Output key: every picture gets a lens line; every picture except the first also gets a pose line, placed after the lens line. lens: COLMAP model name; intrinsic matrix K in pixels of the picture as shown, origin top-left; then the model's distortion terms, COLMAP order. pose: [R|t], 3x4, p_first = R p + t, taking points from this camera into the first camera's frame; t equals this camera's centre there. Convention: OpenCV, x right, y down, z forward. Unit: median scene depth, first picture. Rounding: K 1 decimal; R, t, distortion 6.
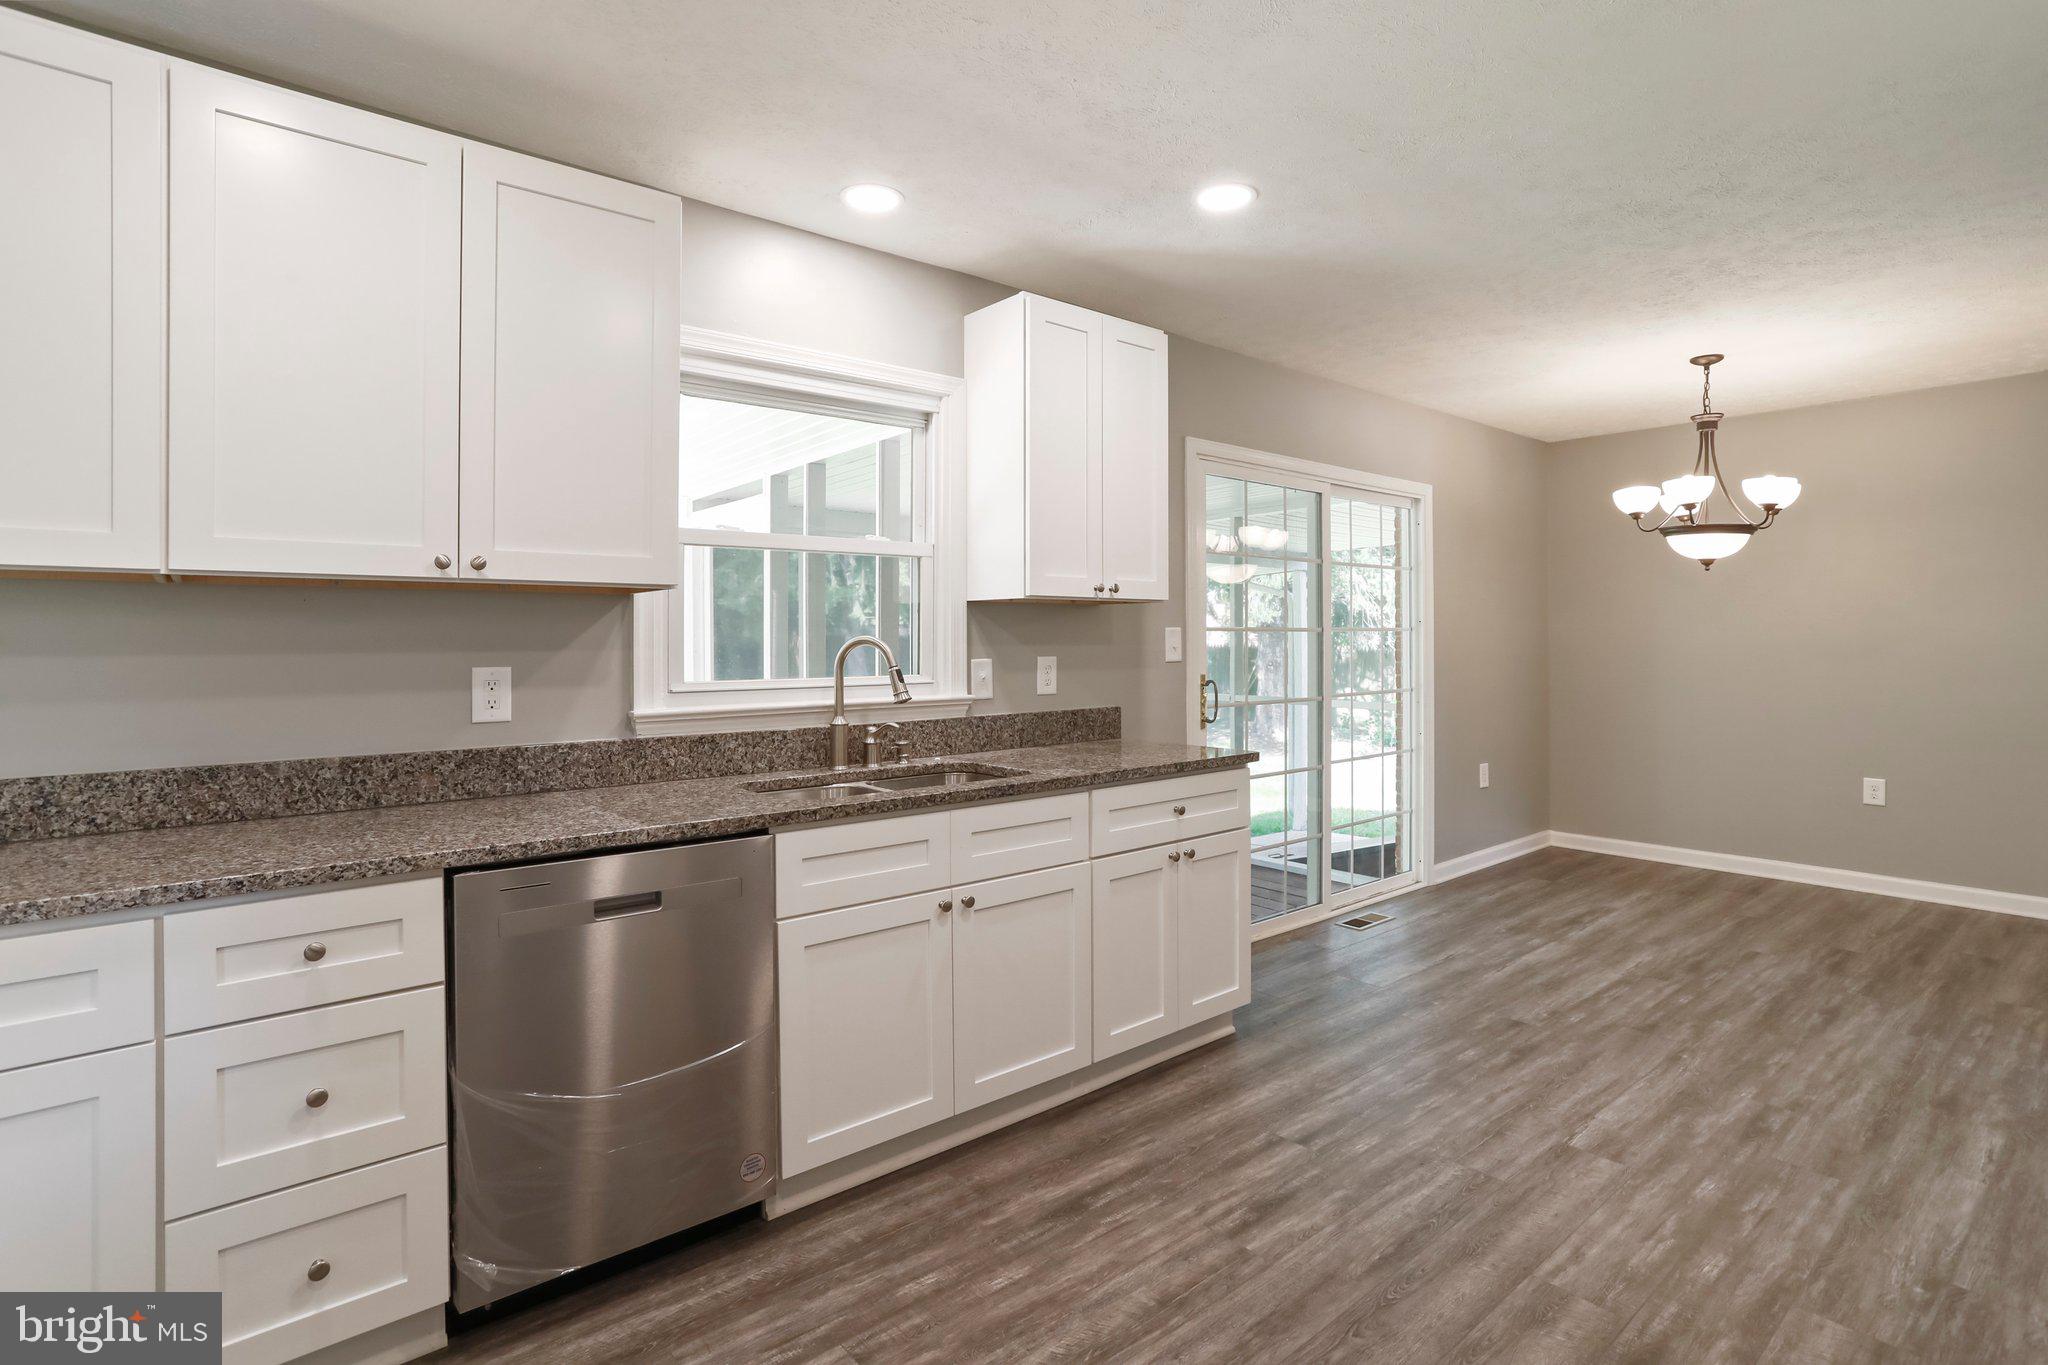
lens RADIAL K [[1005.3, 0, 1027.2], [0, 1005.3, 631.7], [0, 0, 1]] dist [-0.048553, 0.024241]
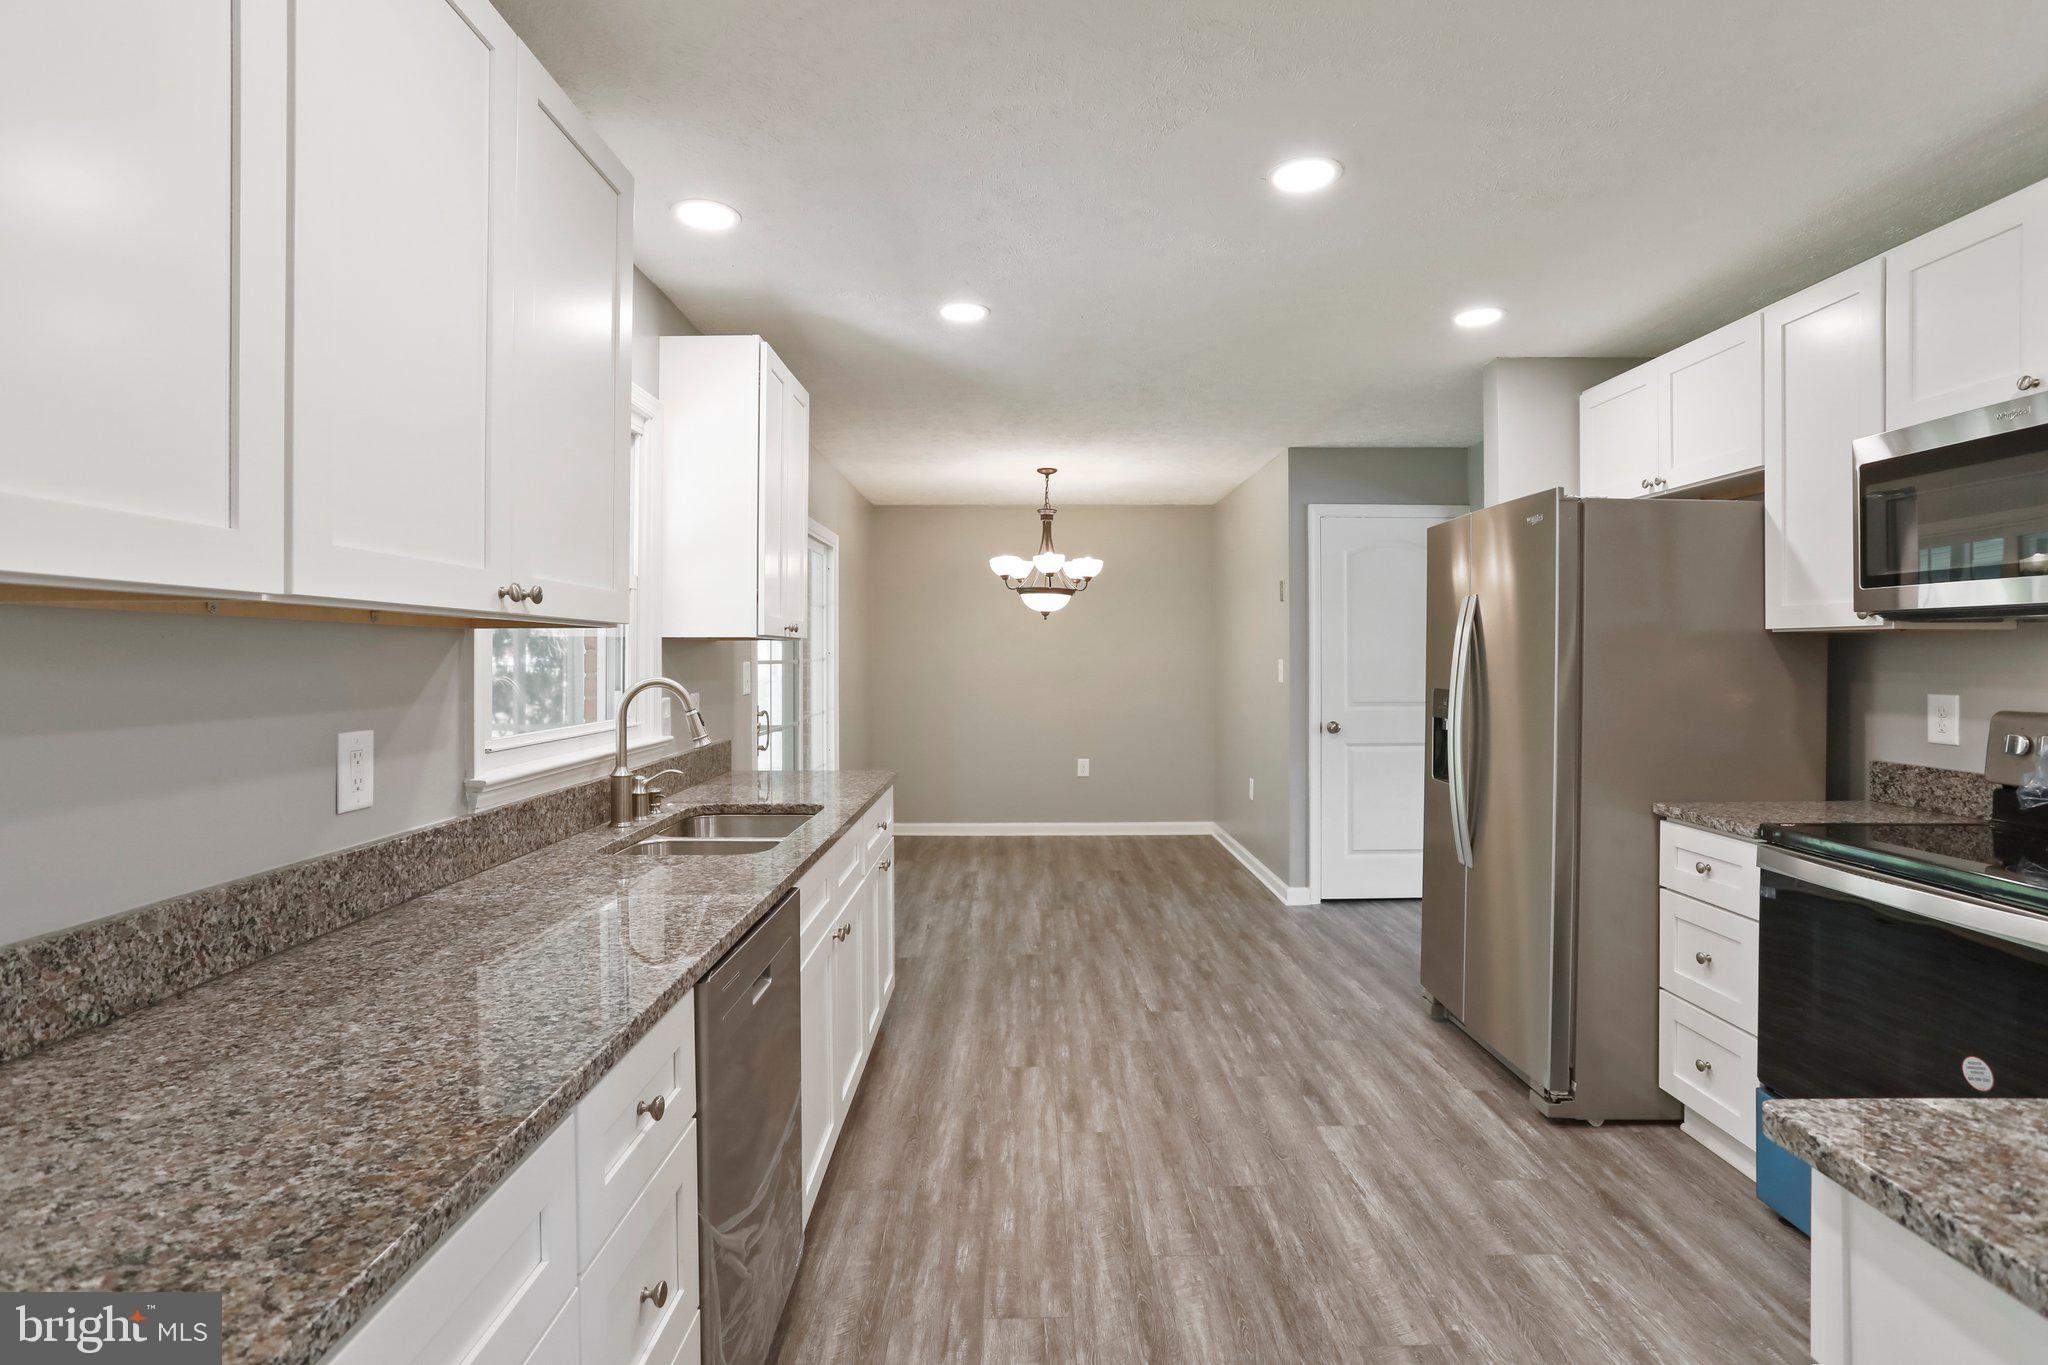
lens RADIAL K [[1005.3, 0, 1026.3], [0, 1005.3, 643.9], [0, 0, 1]] dist [-0.048553, 0.024241]
pose [[0.634164, 0.011434, 0.773114, -0.639848], [-0.006465, 0.999934, -0.009486, -0.018534], [-0.773172, 0.001017, 0.634196, 0.156732]]
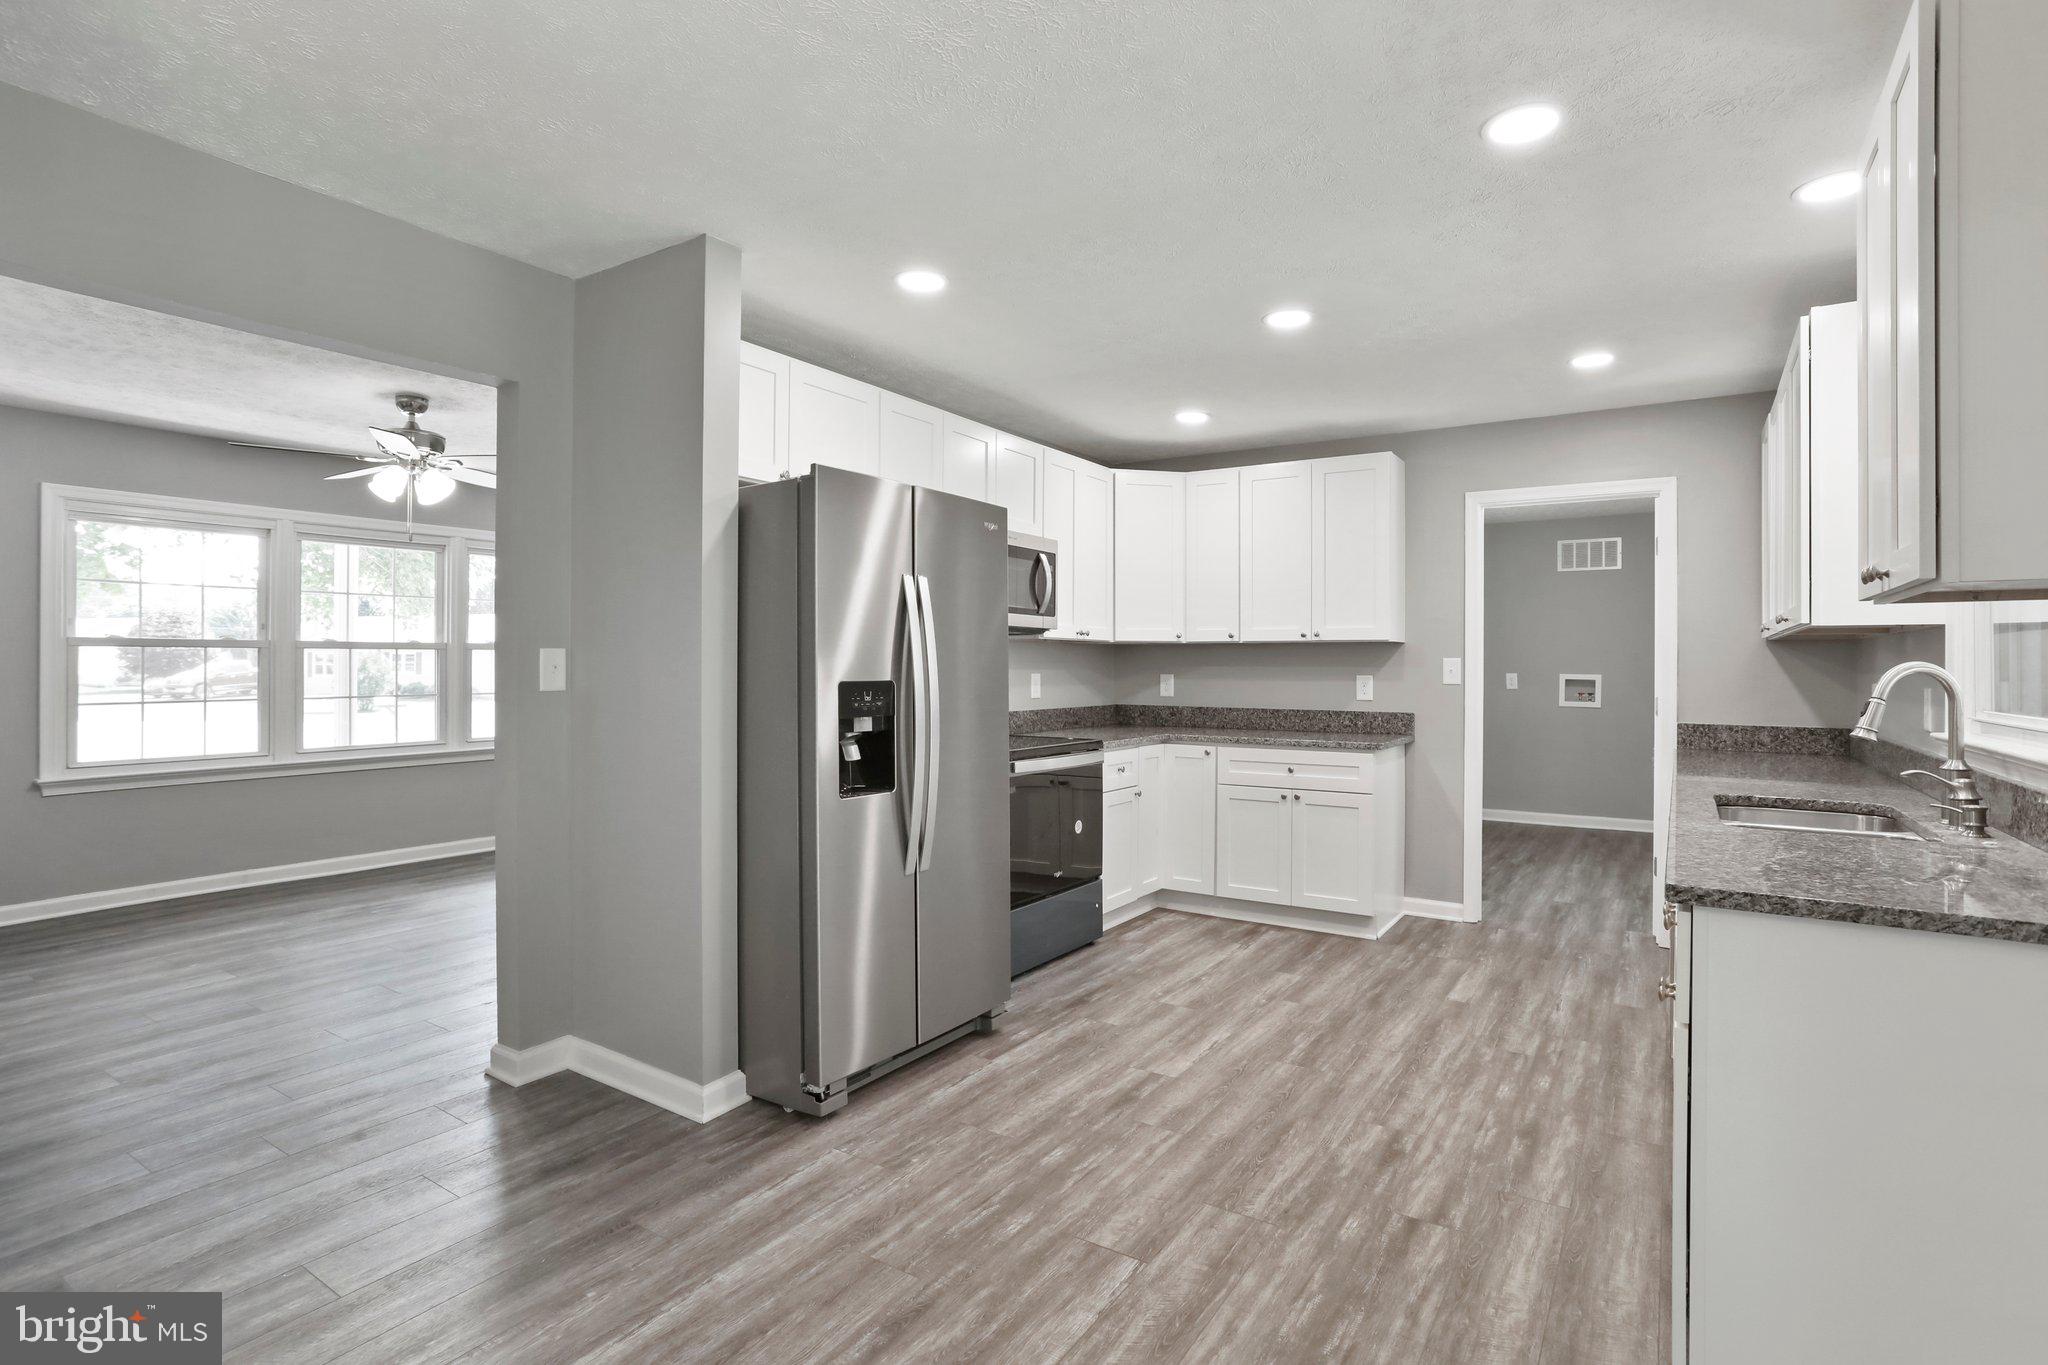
lens RADIAL K [[1005.3, 0, 1030.6], [0, 1005.3, 664.9], [0, 0, 1]] dist [-0.048553, 0.024241]
pose [[-0.955648, -0.001907, -0.294505, 0.759234], [0.000408, 0.999969, -0.007800, 0.013402], [0.294511, -0.007574, -0.955618, 1.526793]]
